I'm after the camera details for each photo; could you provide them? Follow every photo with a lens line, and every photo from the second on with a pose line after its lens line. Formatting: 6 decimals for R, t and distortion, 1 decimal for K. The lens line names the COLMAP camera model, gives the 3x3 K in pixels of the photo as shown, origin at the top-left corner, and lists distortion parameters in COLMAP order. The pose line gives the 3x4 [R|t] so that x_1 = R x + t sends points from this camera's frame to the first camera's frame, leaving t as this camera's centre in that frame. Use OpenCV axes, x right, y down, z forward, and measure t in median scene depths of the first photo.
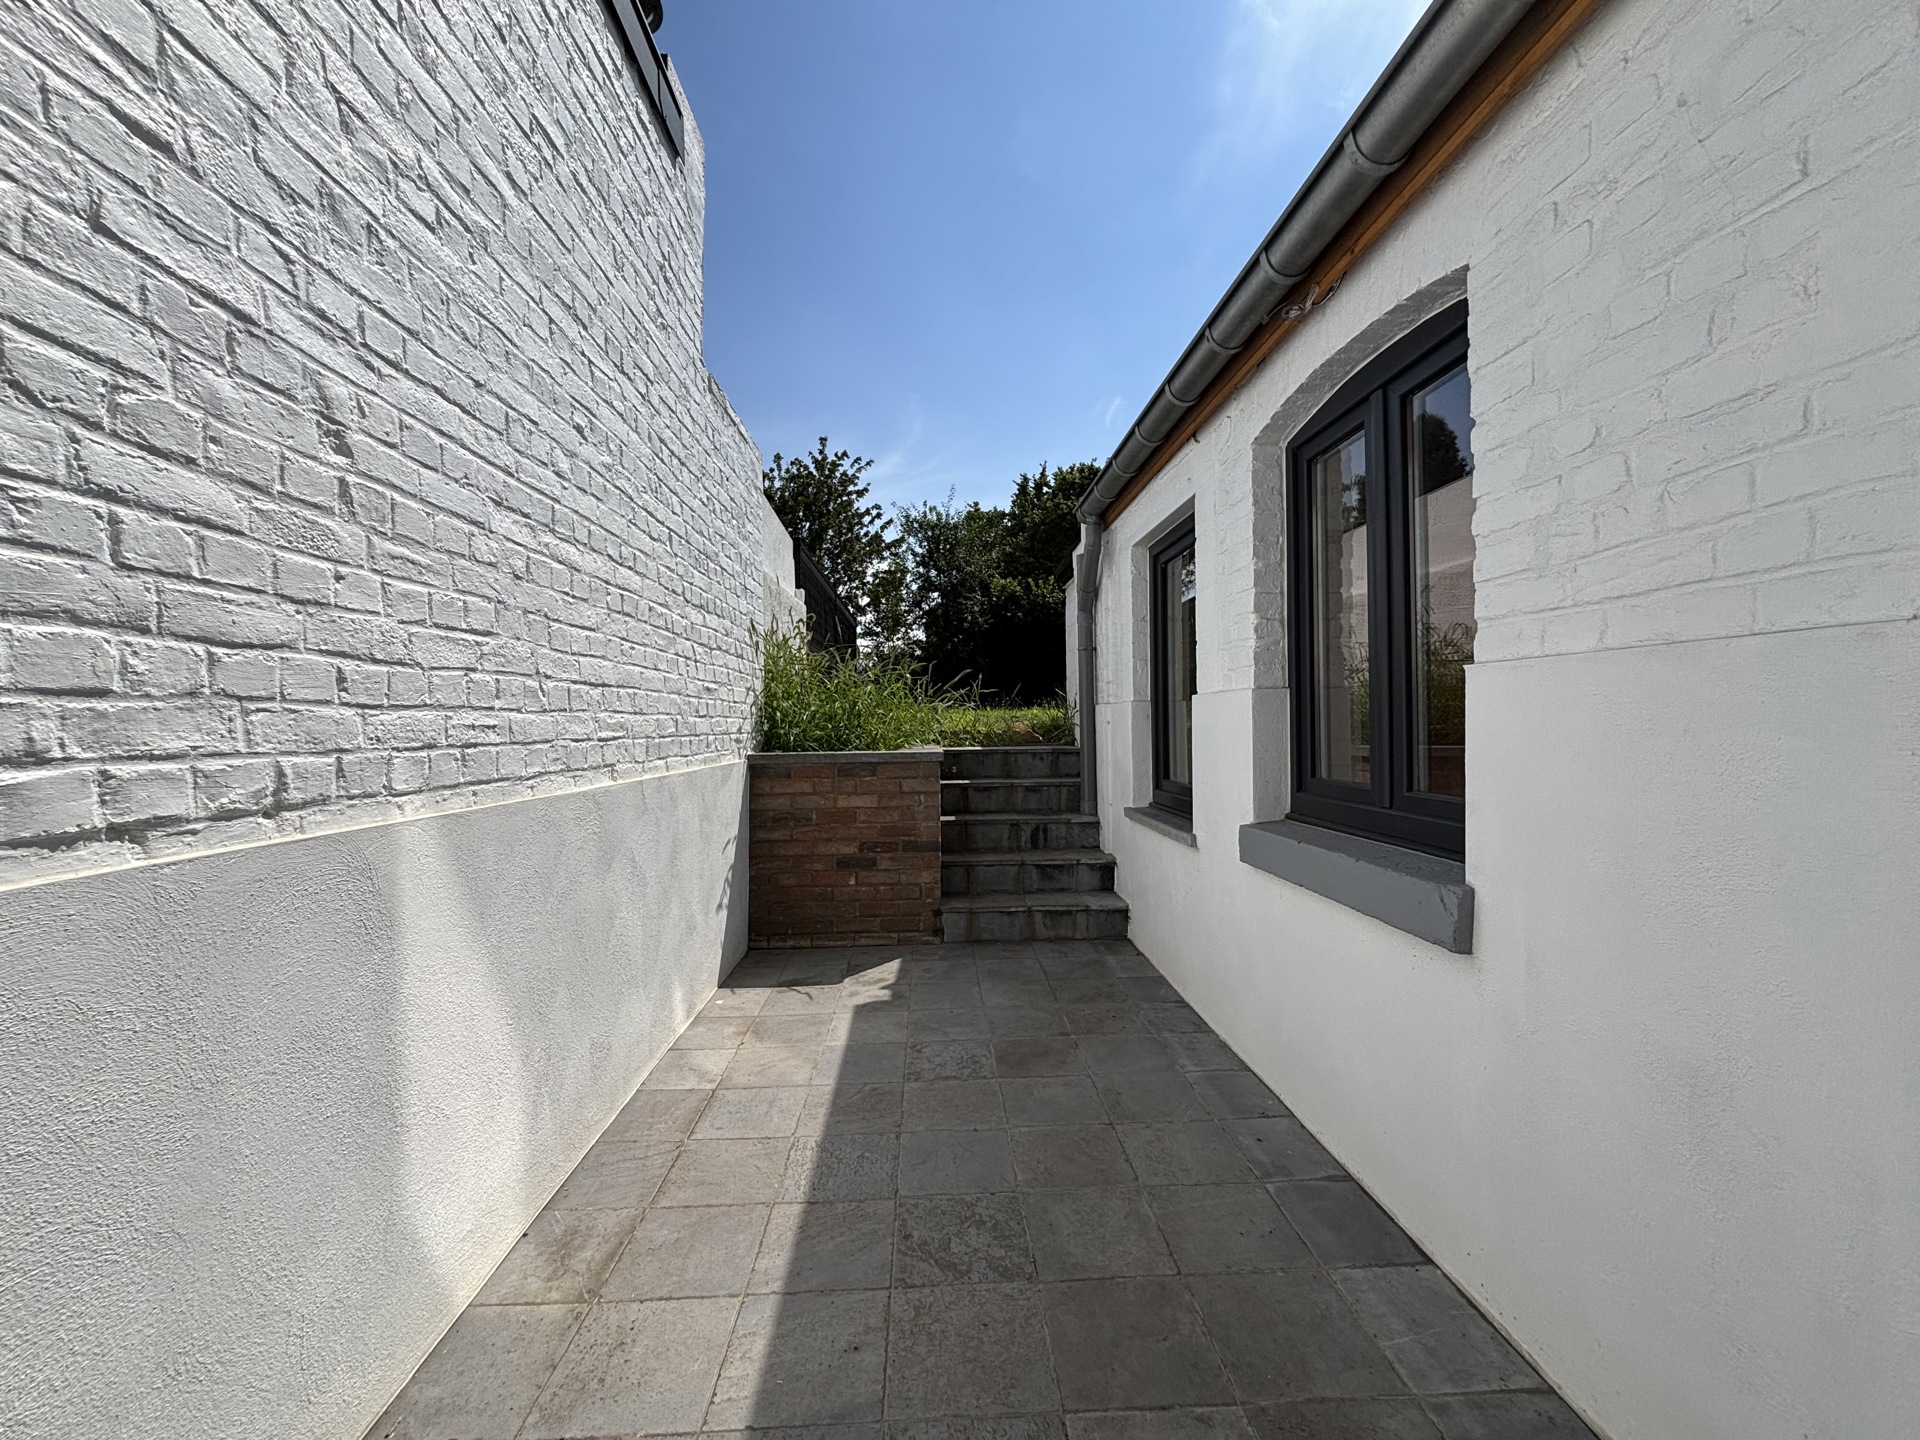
lens RADIAL K [[767.3, 0, 960.4], [0, 767.3, 705.9], [0, 0, 1]] dist [0.015654, -0.000417]
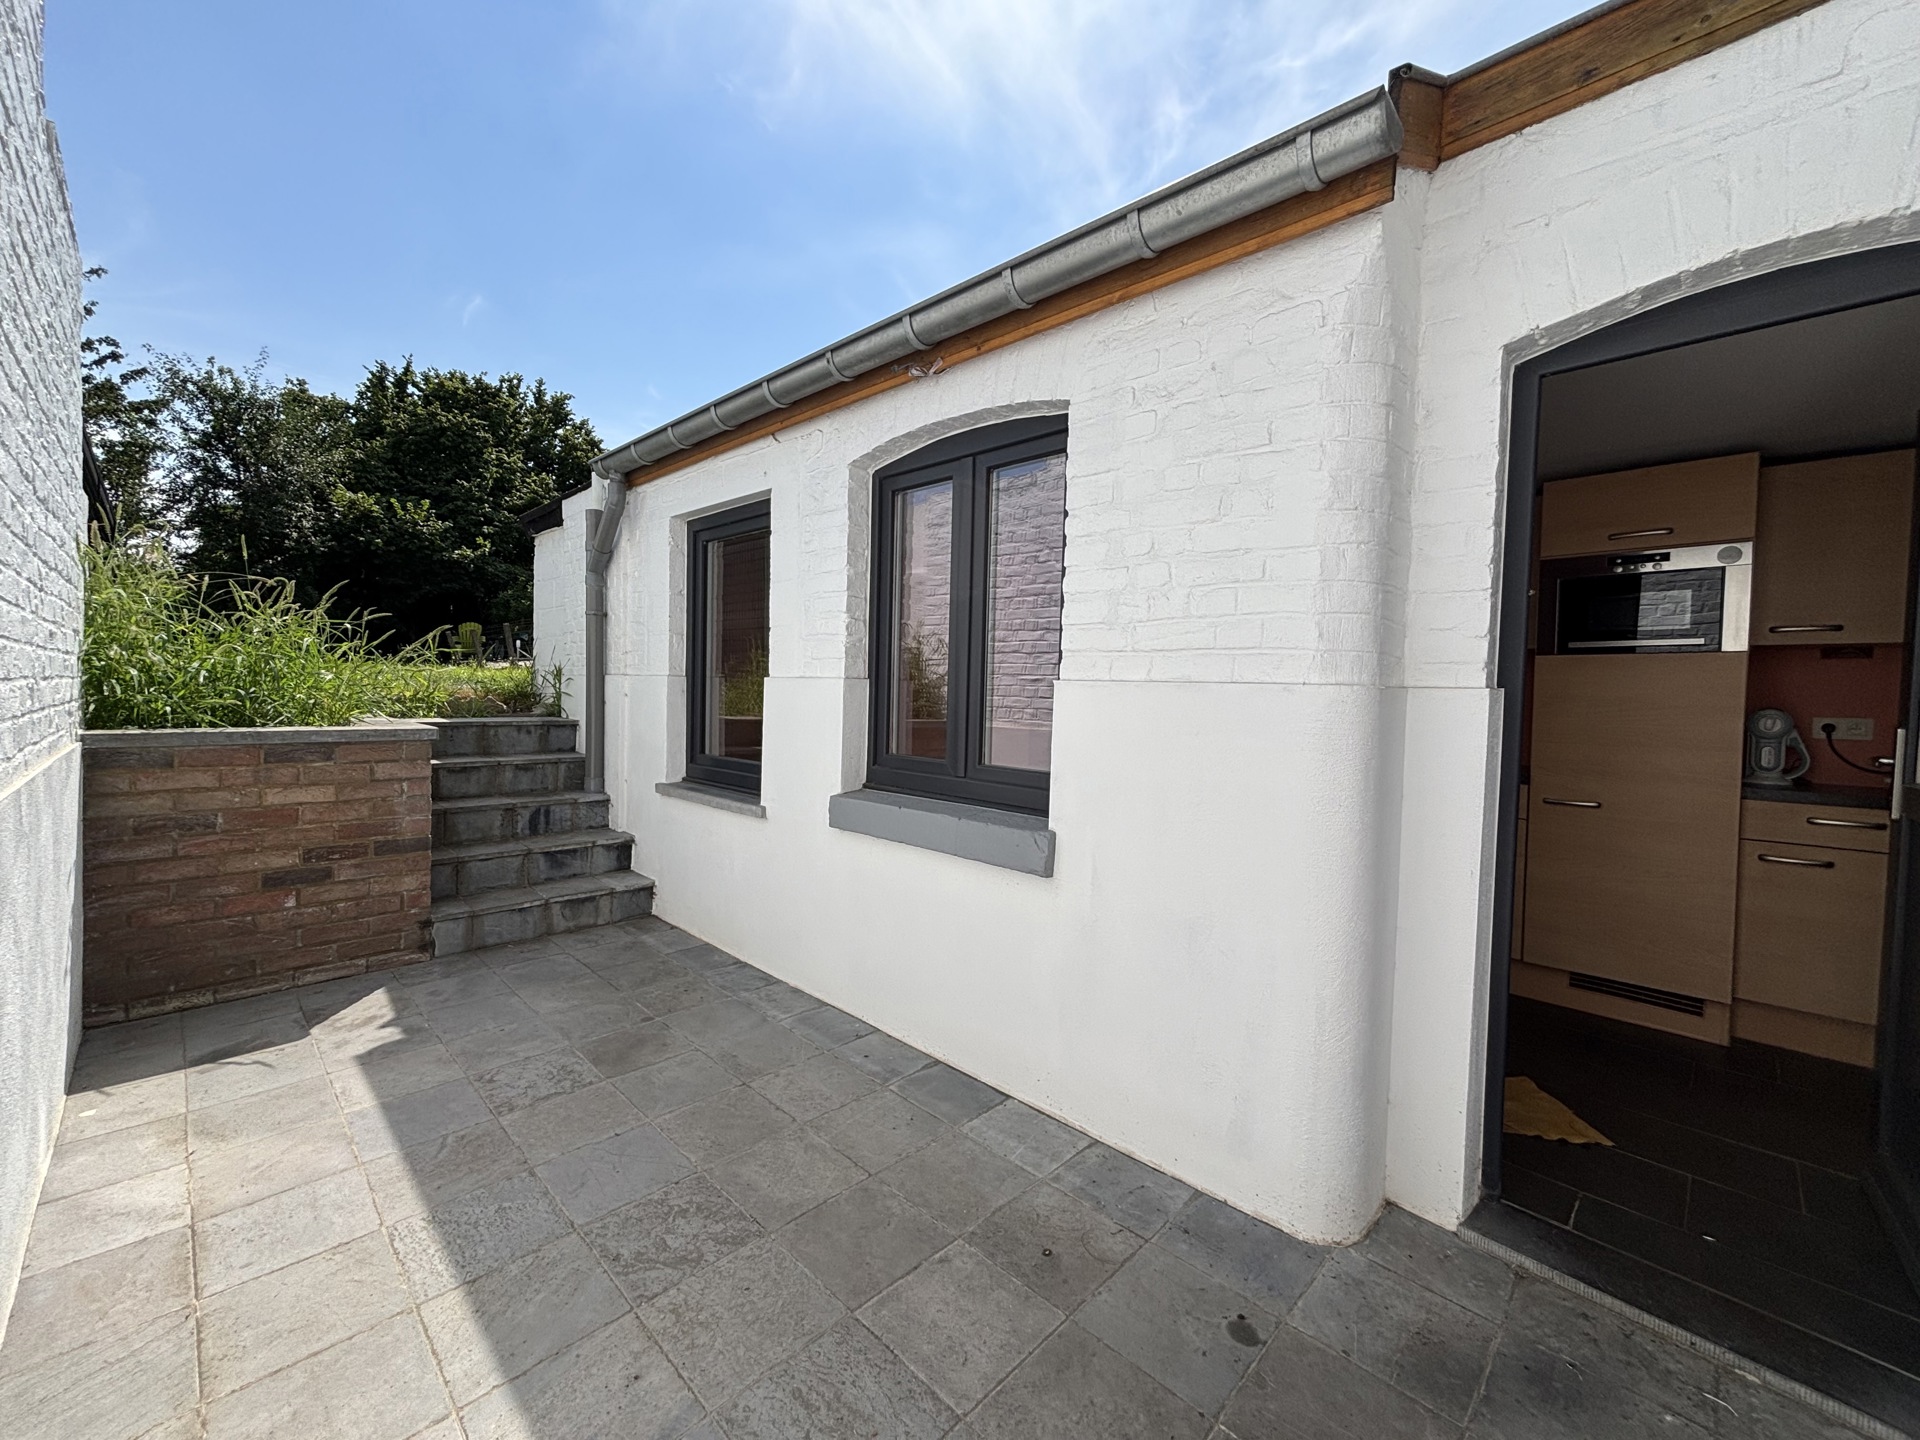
lens RADIAL K [[776.7, 0, 929.8], [0, 776.7, 706.5], [0, 0, 1]] dist [0.020005, 0.000115]
pose [[0.748597, 0.012823, 0.662901, -0.185300], [-0.047061, 0.998319, 0.033834, -0.016833], [-0.661353, -0.056525, 0.747942, 0.025887]]
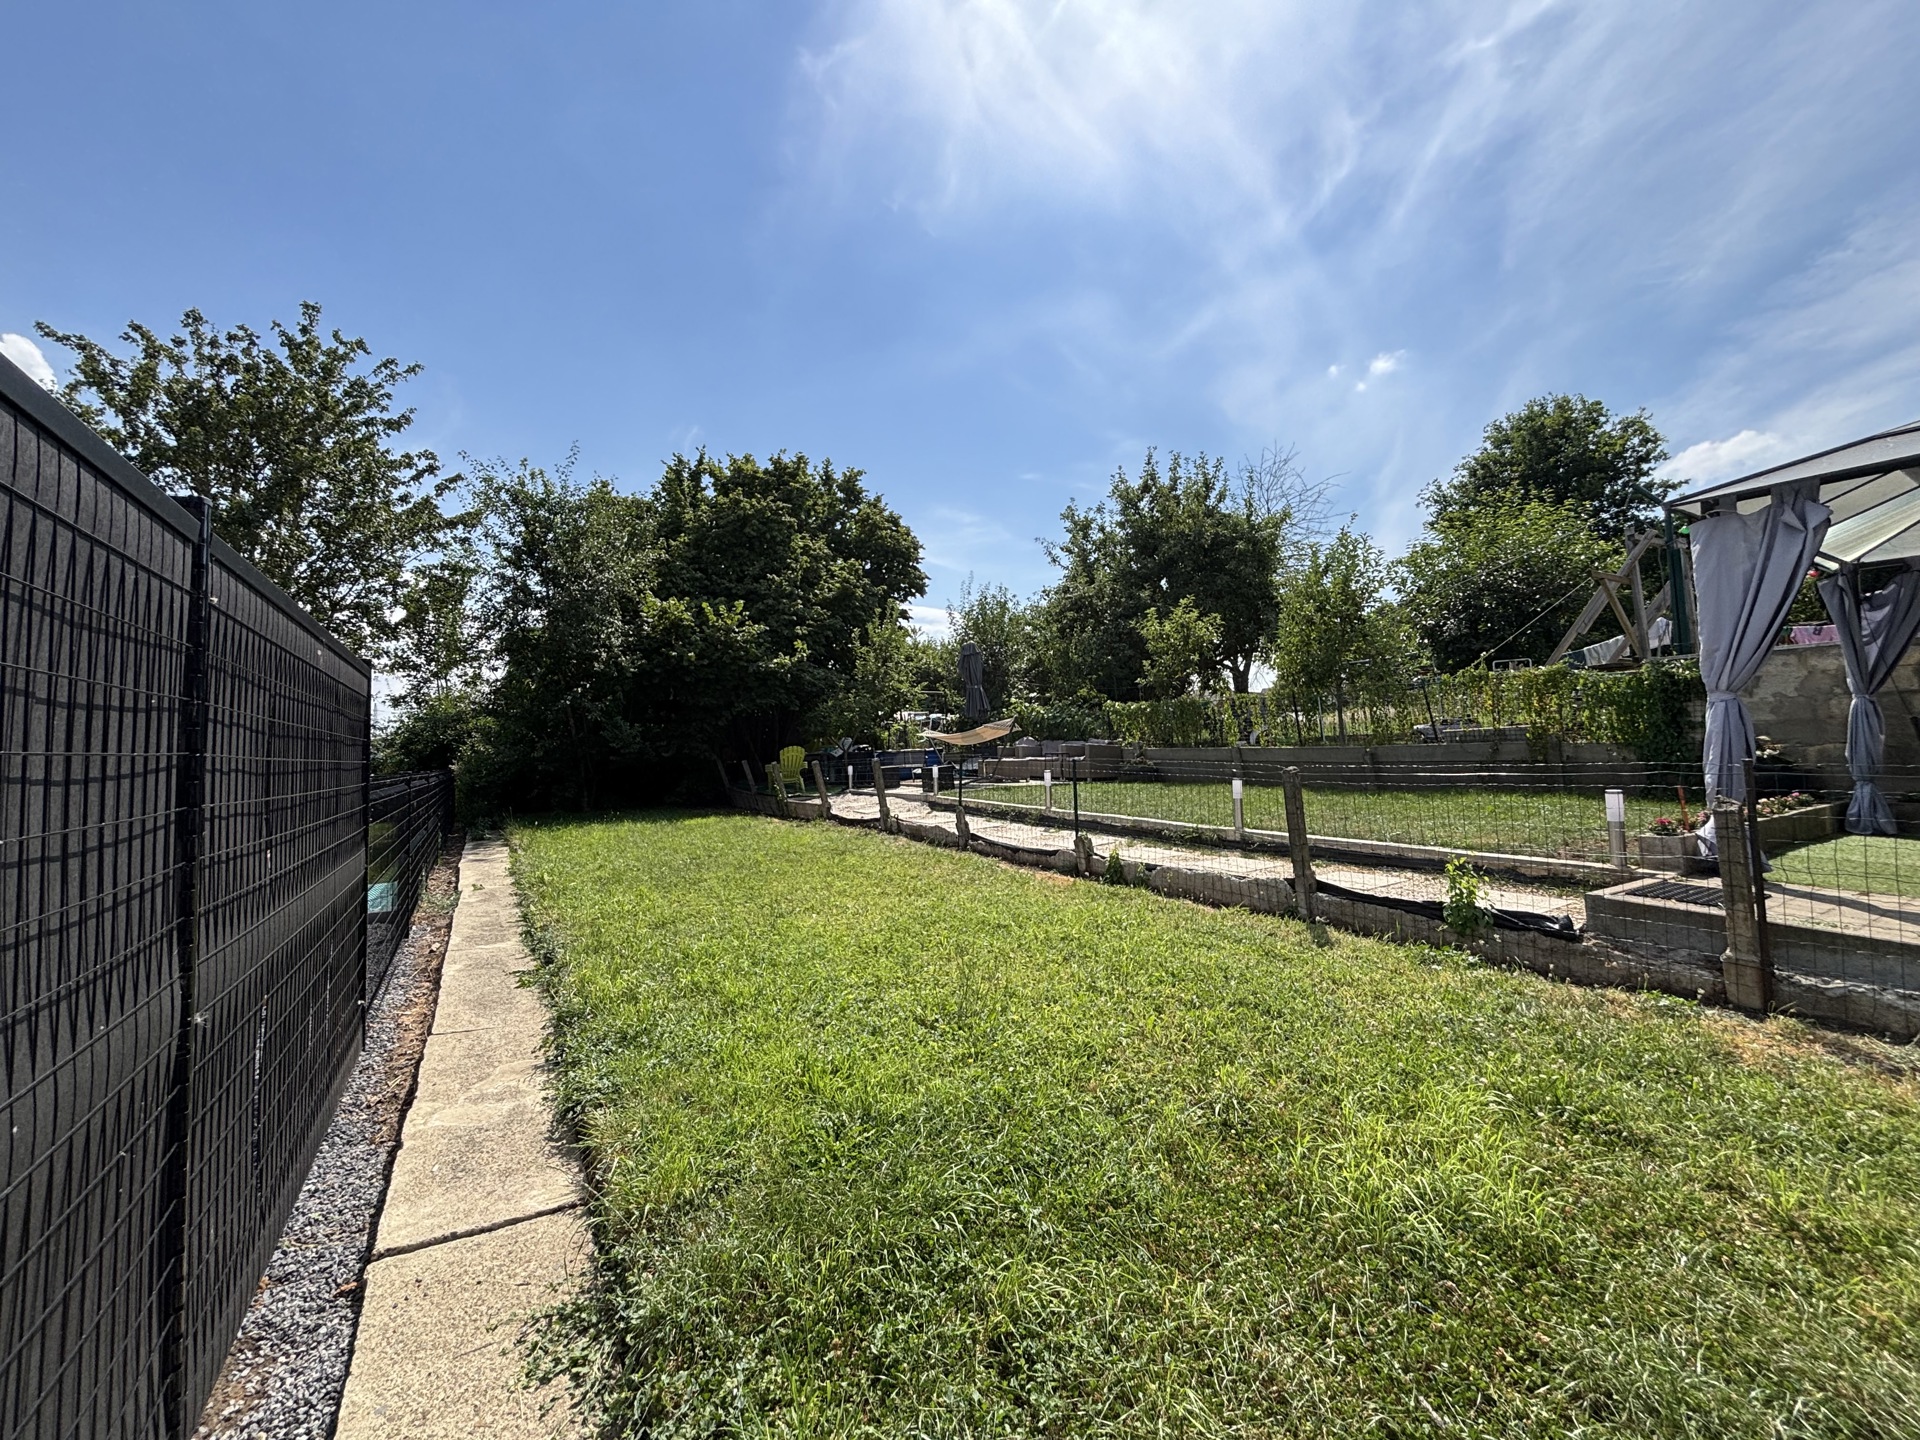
lens RADIAL K [[782.7, 0, 960.0], [0, 782.7, 720.0], [0, 0, 1]] dist [-0.001096, 0.000025]
pose [[0.874312, 0.017035, 0.485065, -0.250490], [-0.001424, 0.999470, -0.032534, -0.256240], [-0.485362, 0.027755, 0.873873, 1.844011]]
